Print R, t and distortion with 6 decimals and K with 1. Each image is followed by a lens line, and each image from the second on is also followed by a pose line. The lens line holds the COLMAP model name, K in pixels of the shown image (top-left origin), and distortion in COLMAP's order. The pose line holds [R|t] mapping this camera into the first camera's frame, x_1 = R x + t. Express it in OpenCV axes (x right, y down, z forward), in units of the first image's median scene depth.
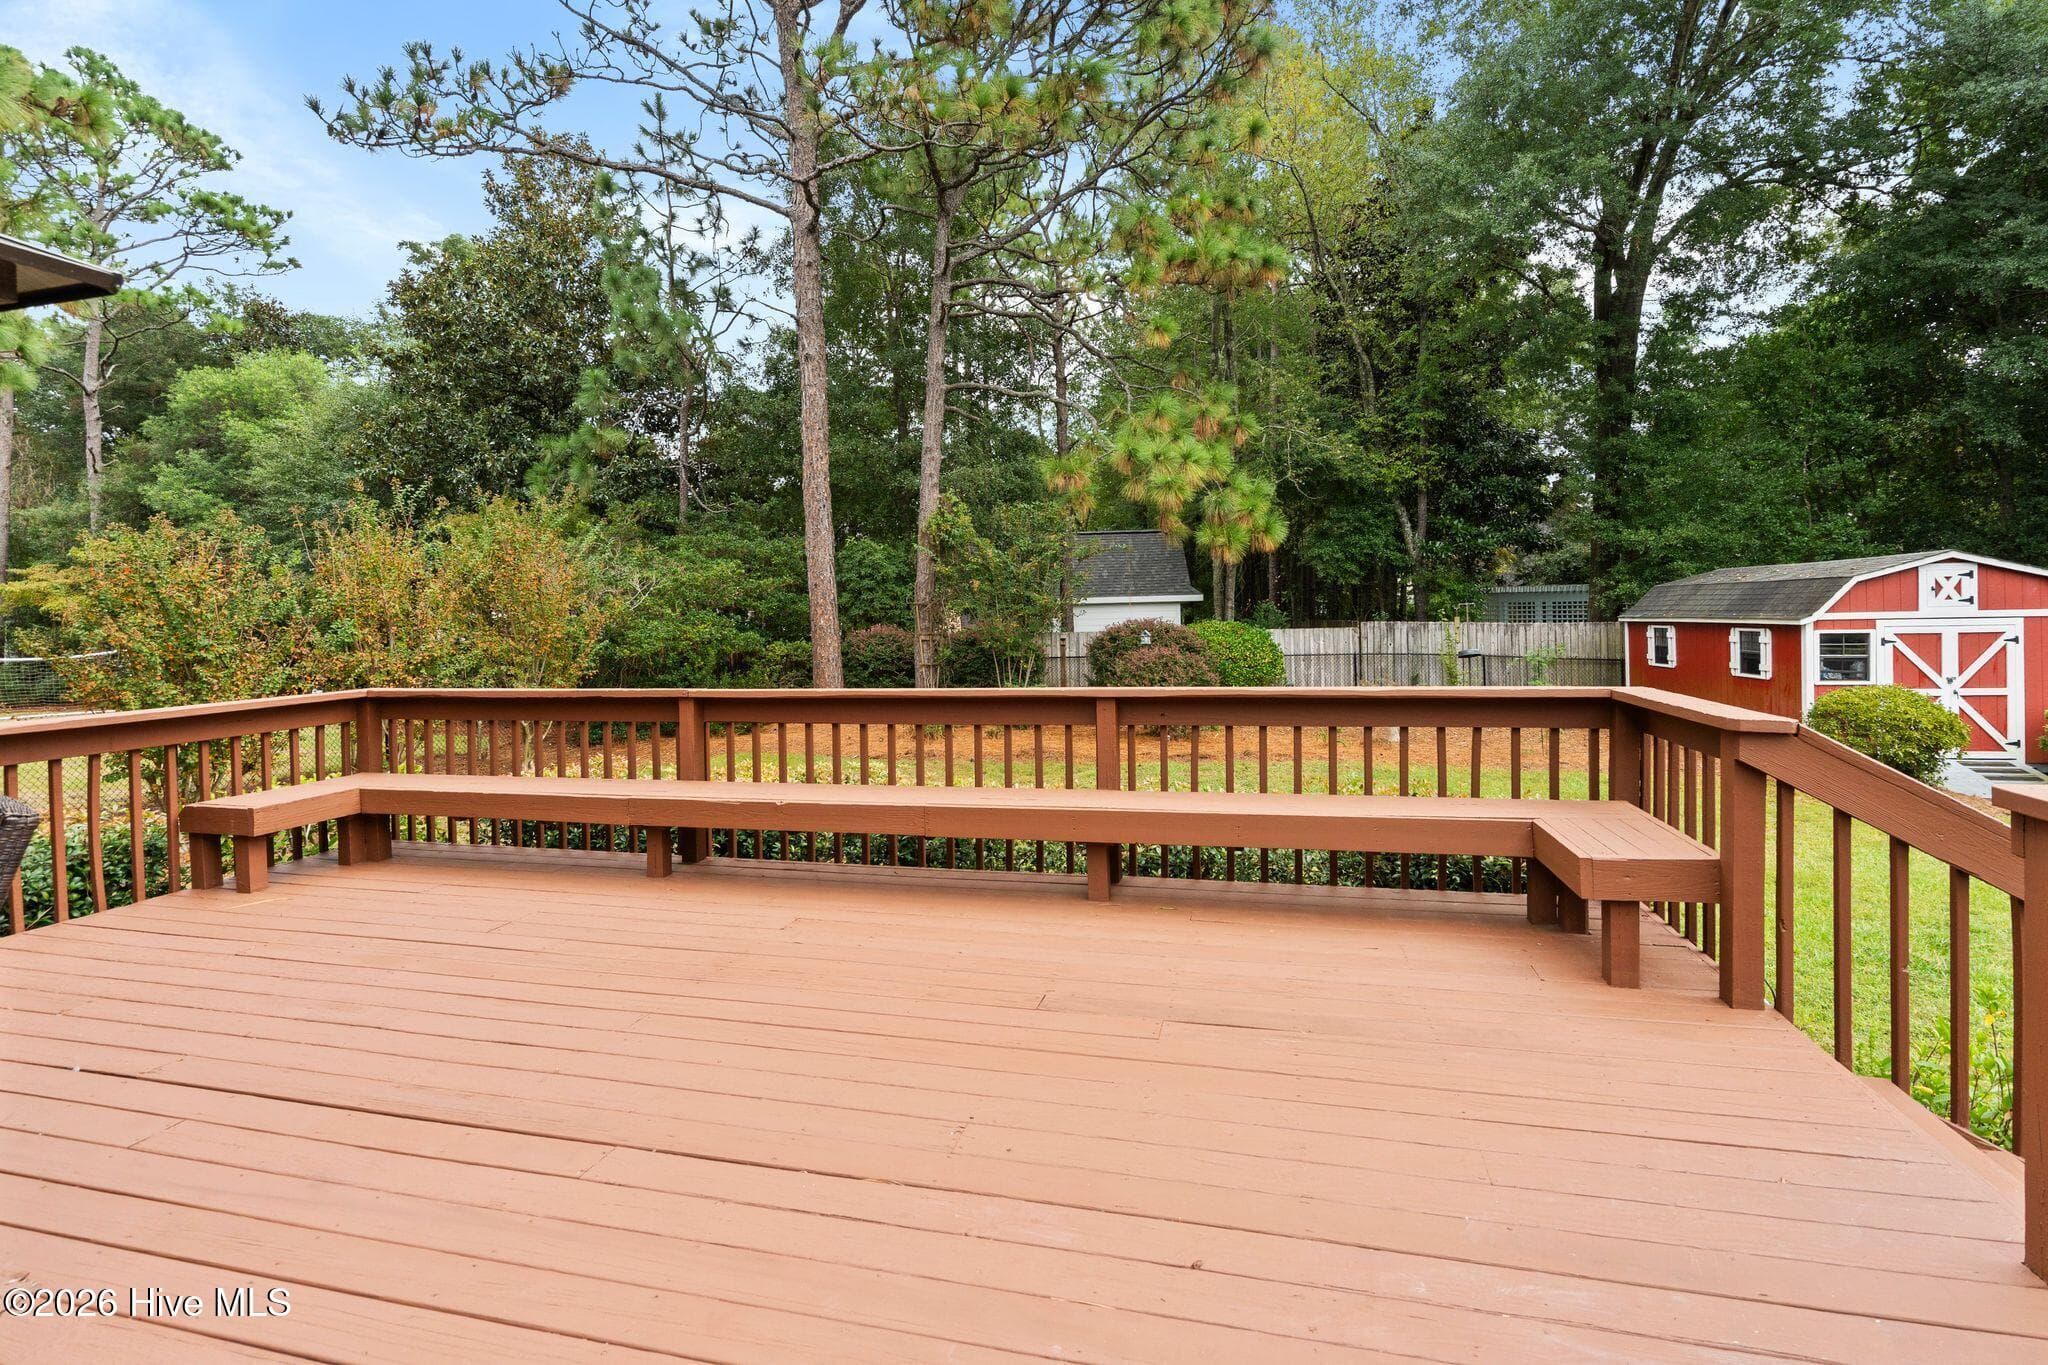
lens RADIAL K [[934.8, 0, 1021.8], [0, 934.8, 630.3], [0, 0, 1]] dist [-0.003752, 0.000929]
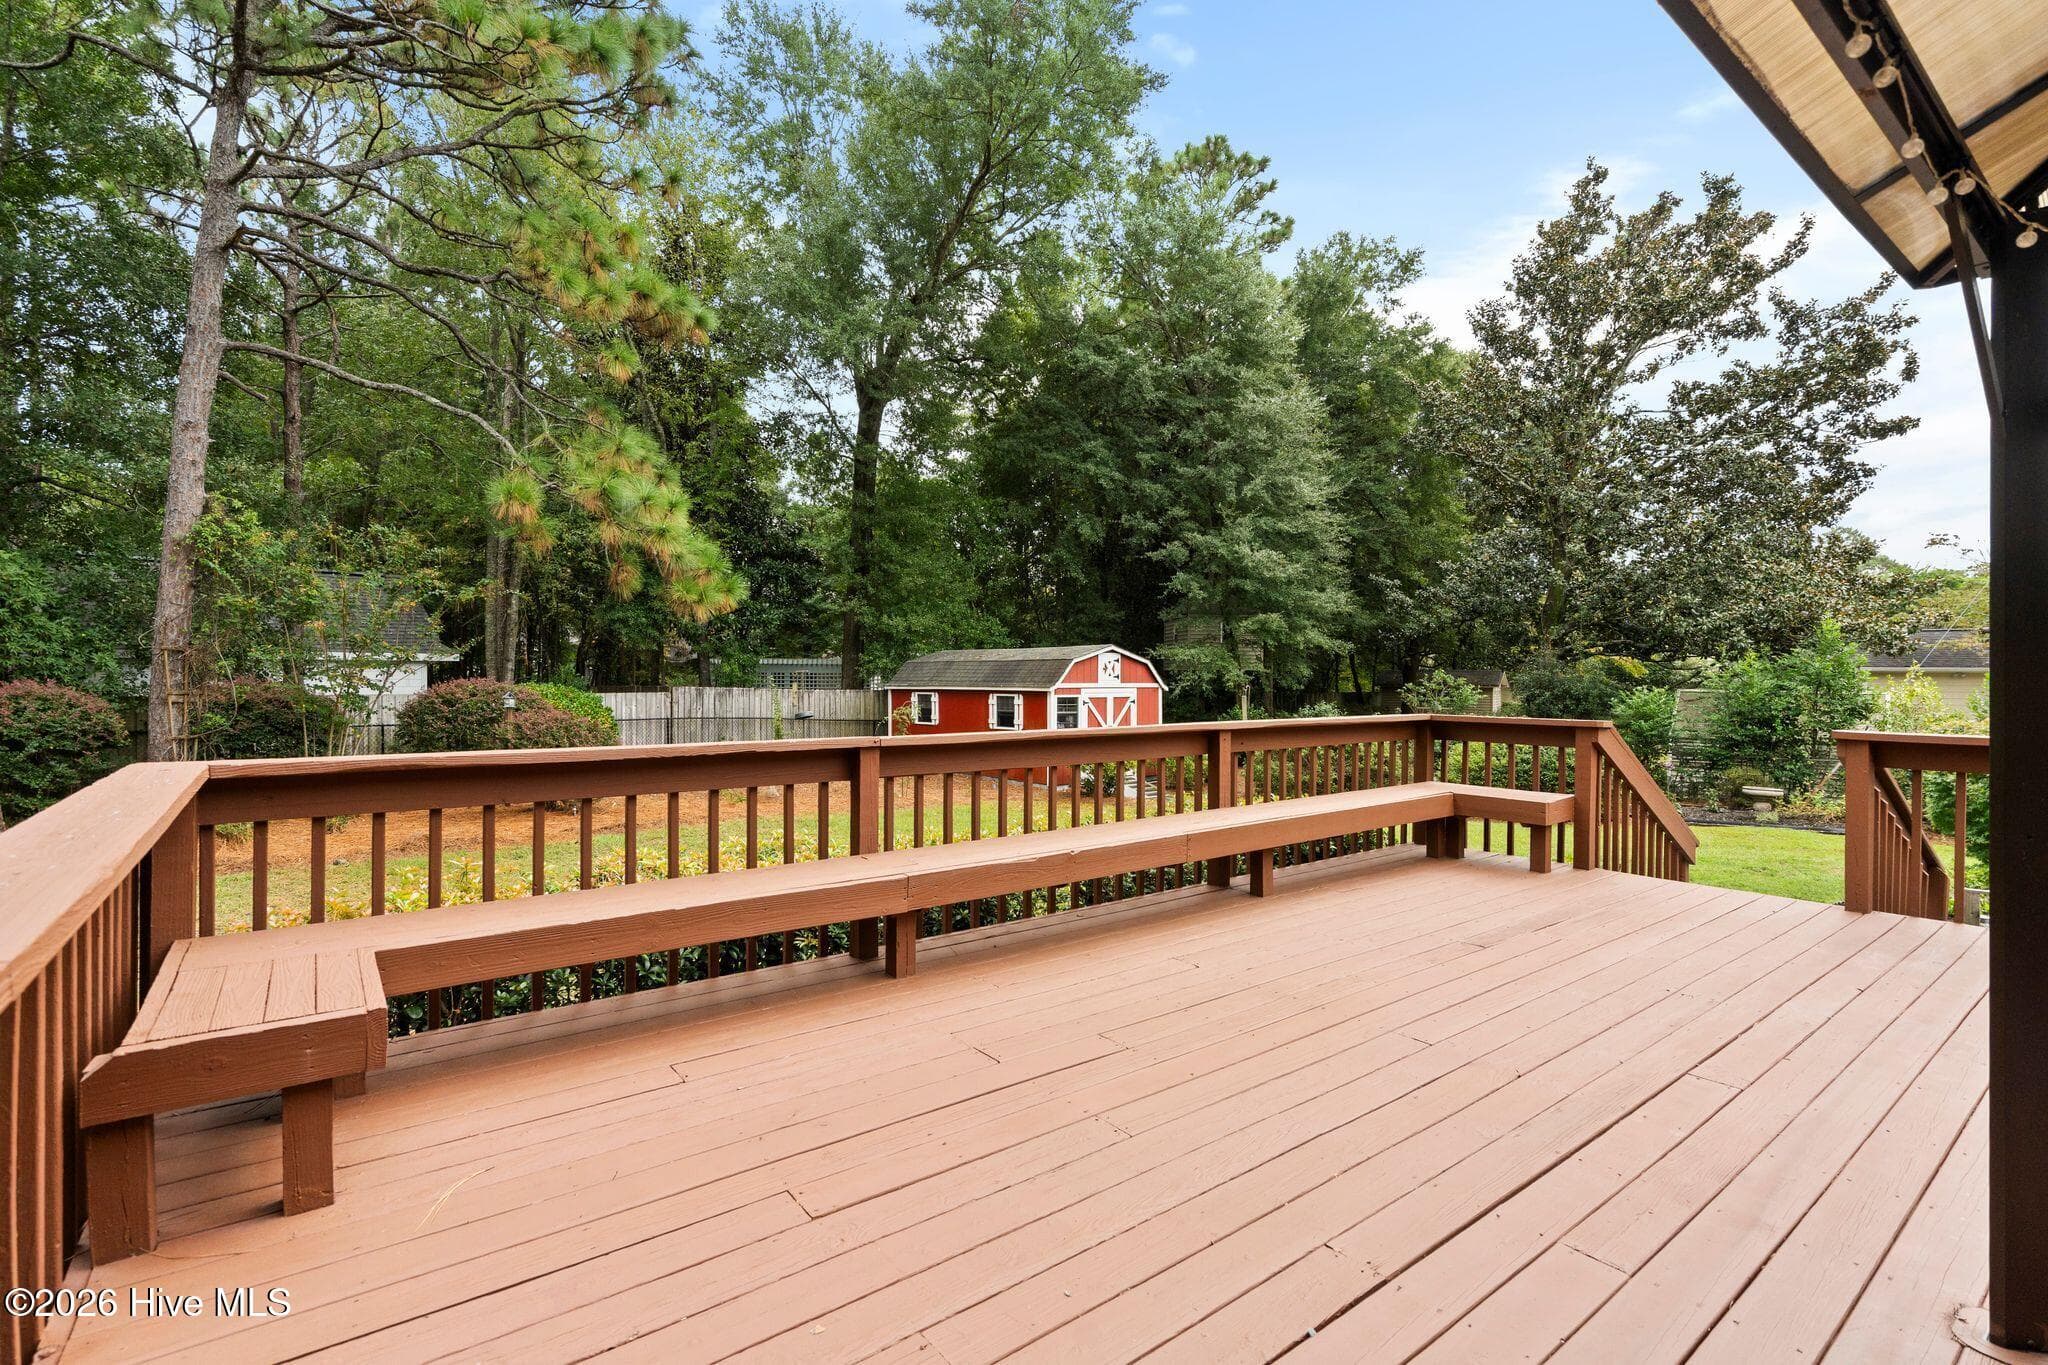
lens RADIAL K [[934.8, 0, 1006.0], [0, 934.8, 666.4], [0, 0, 1]] dist [-0.003752, 0.000929]
pose [[0.623037, 0.031436, 0.781561, -0.257812], [-0.001271, 0.999231, -0.039178, 0.009695], [-0.782192, 0.023416, 0.622598, 0.121571]]
